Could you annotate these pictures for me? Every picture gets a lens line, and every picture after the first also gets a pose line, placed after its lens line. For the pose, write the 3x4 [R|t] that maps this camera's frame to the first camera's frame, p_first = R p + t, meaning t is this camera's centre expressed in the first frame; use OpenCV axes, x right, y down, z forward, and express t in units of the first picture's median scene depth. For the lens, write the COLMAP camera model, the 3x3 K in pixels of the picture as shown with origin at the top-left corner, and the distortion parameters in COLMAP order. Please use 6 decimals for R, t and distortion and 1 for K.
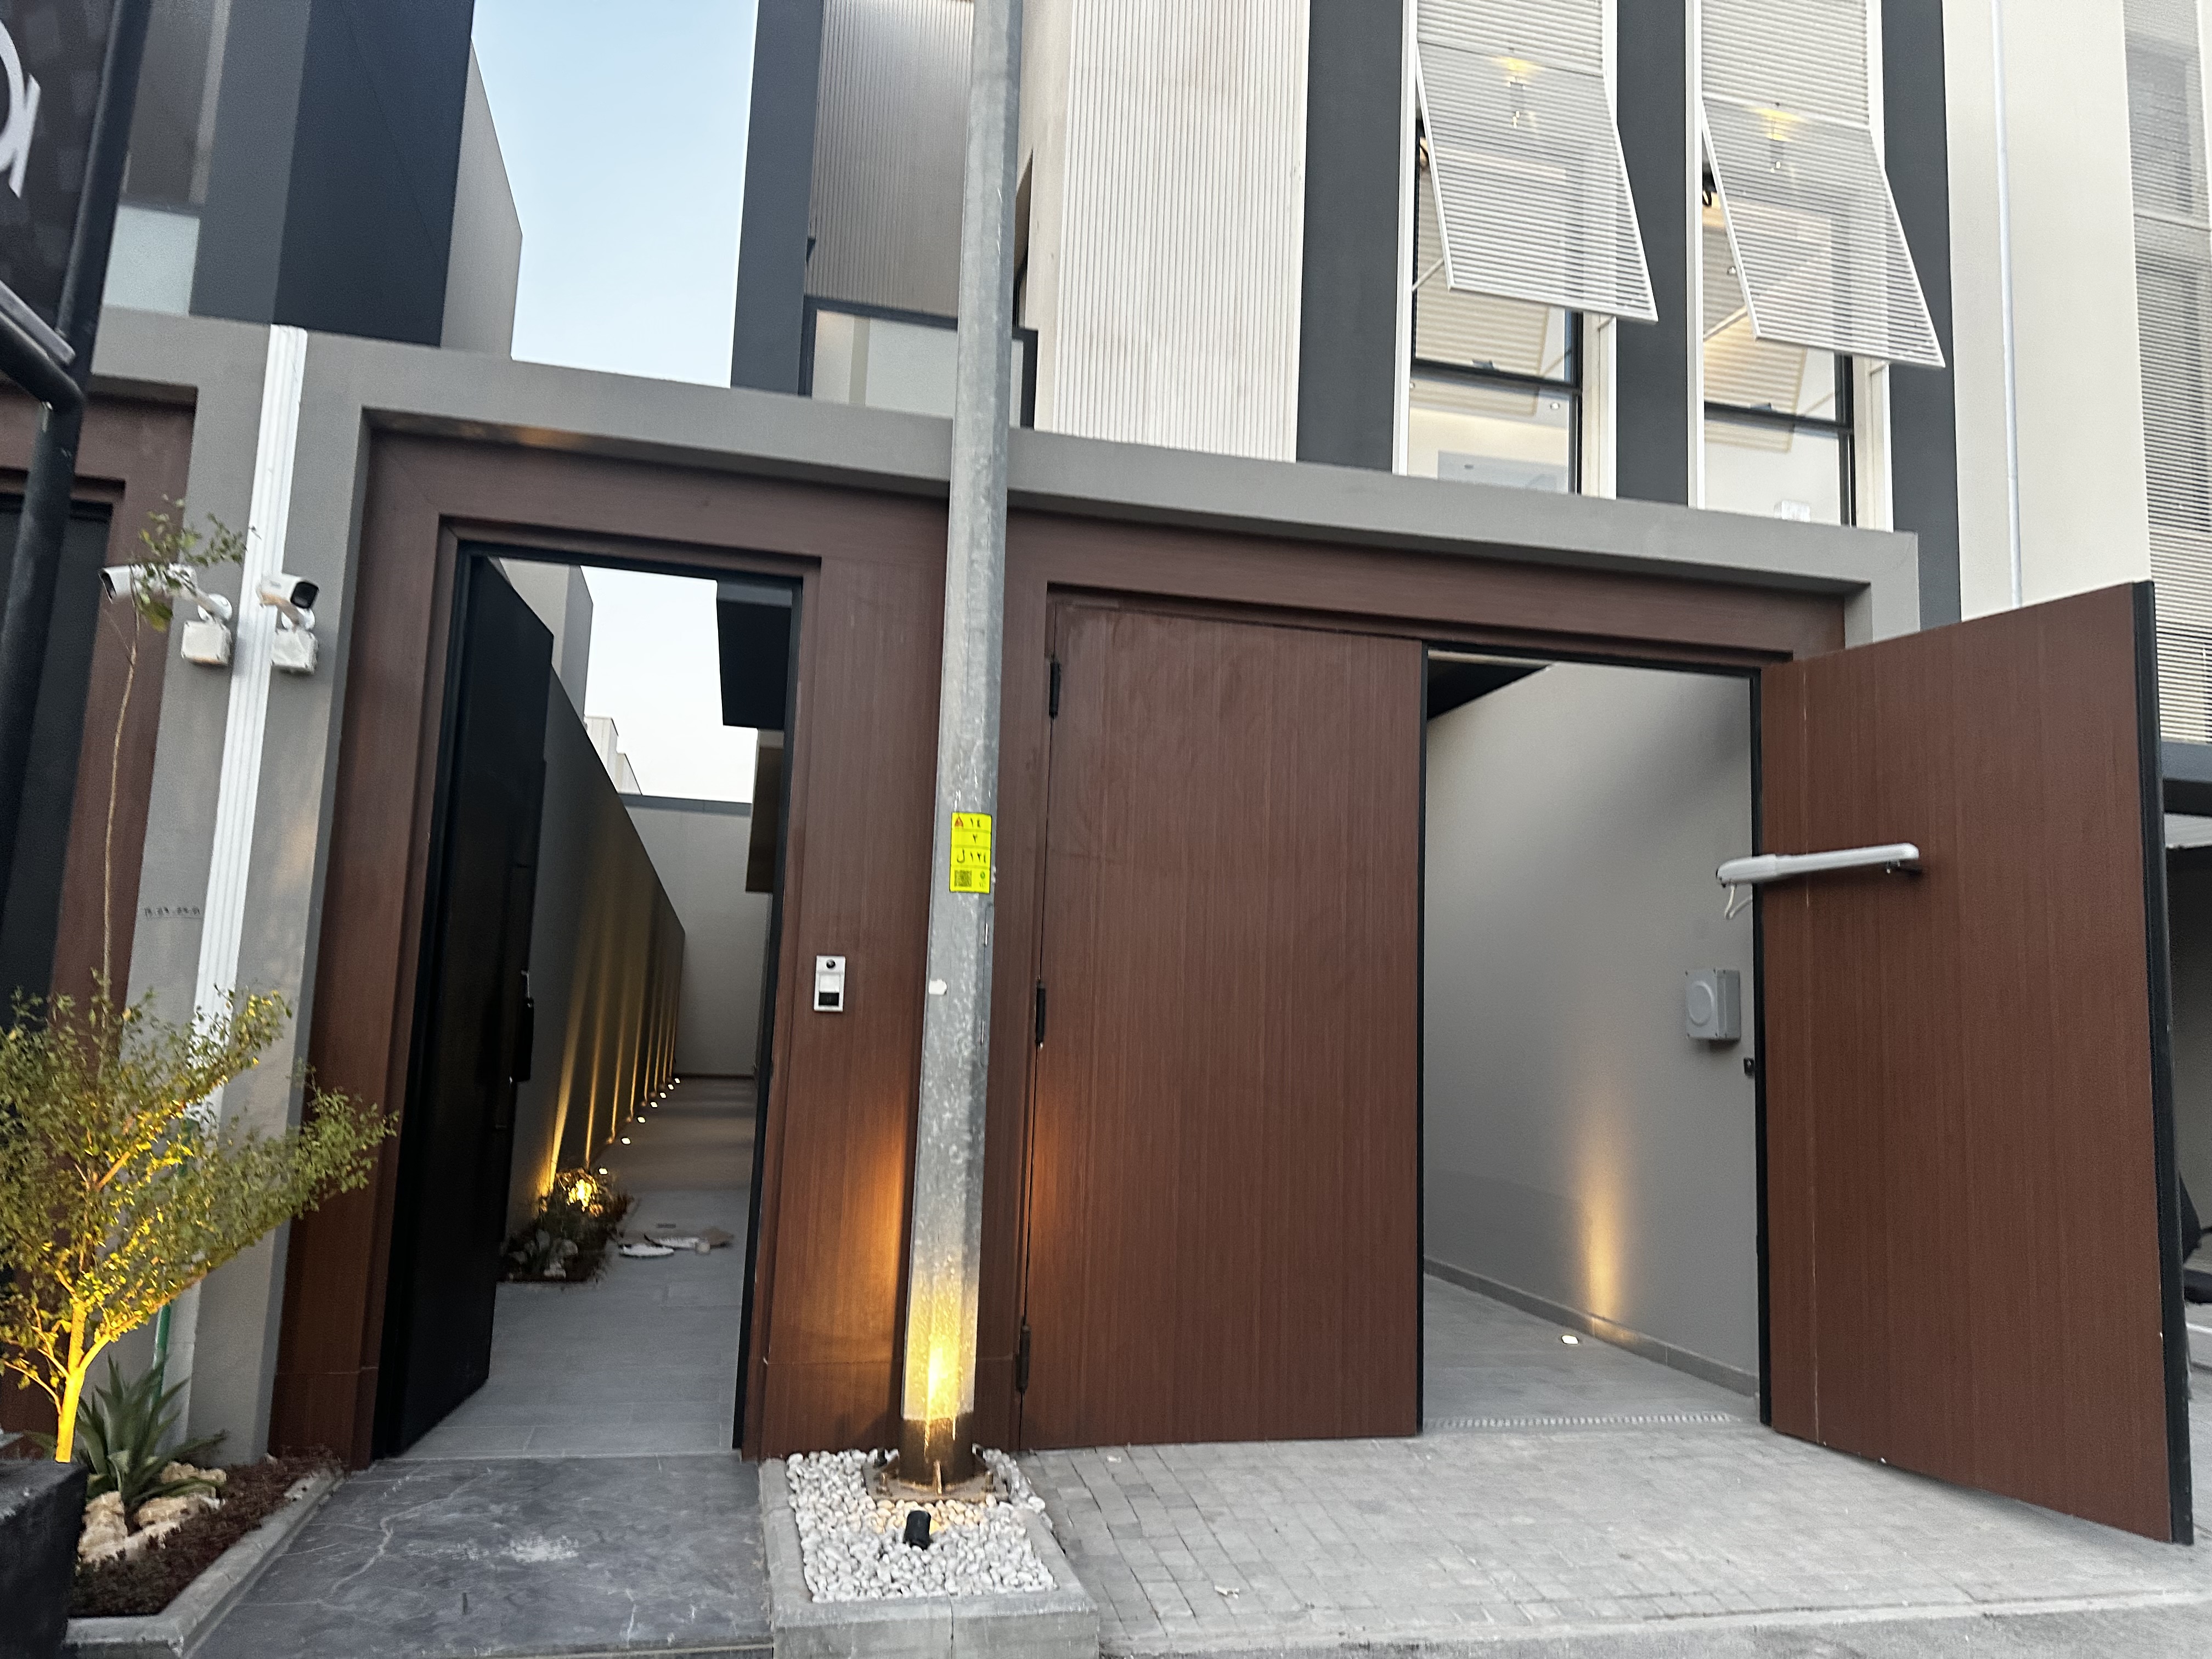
lens RADIAL K [[1563.4, 0, 1094.3], [0, 1563.4, 830.6], [0, 0, 1]] dist [0.010269, -0.021809]
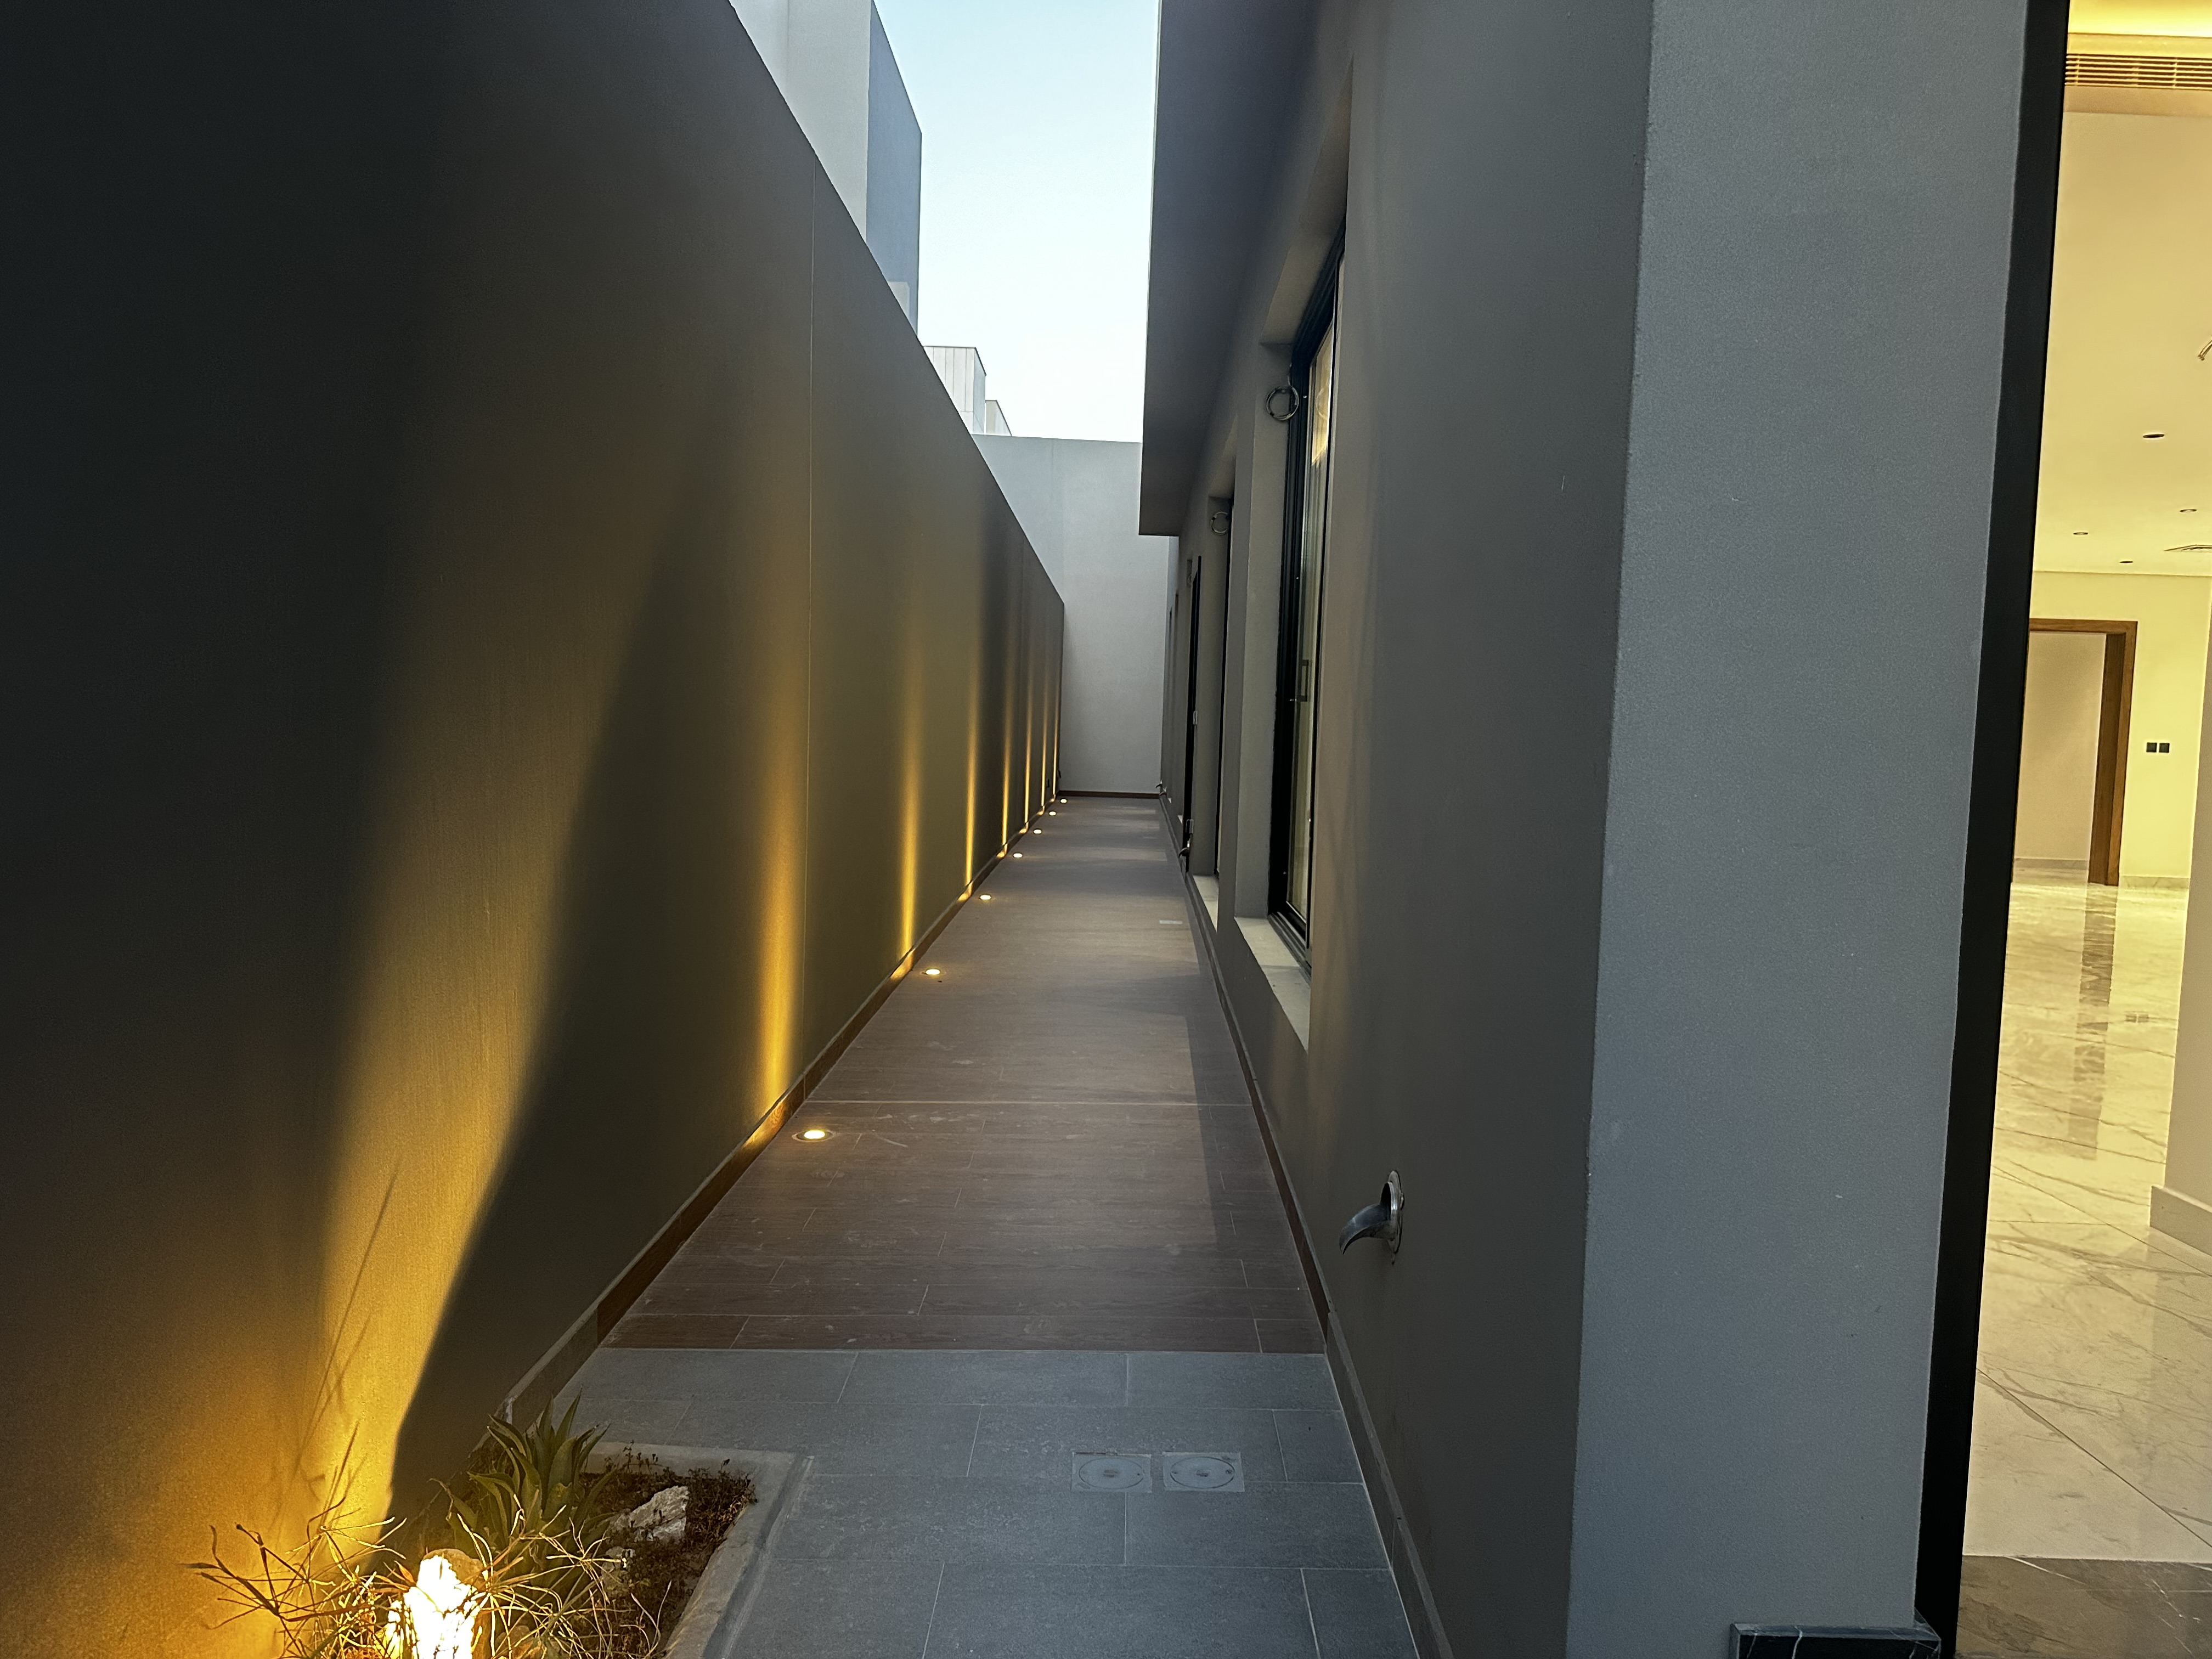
lens RADIAL K [[1547.4, 0, 1099.3], [0, 1547.4, 800.5], [0, 0, 1]] dist [0.068156, -0.096813]
pose [[0.969769, -0.007342, -0.243915, -0.062233], [0.049574, 0.984632, 0.167459, 0.031250], [0.238937, -0.174488, 0.955229, 0.273263]]
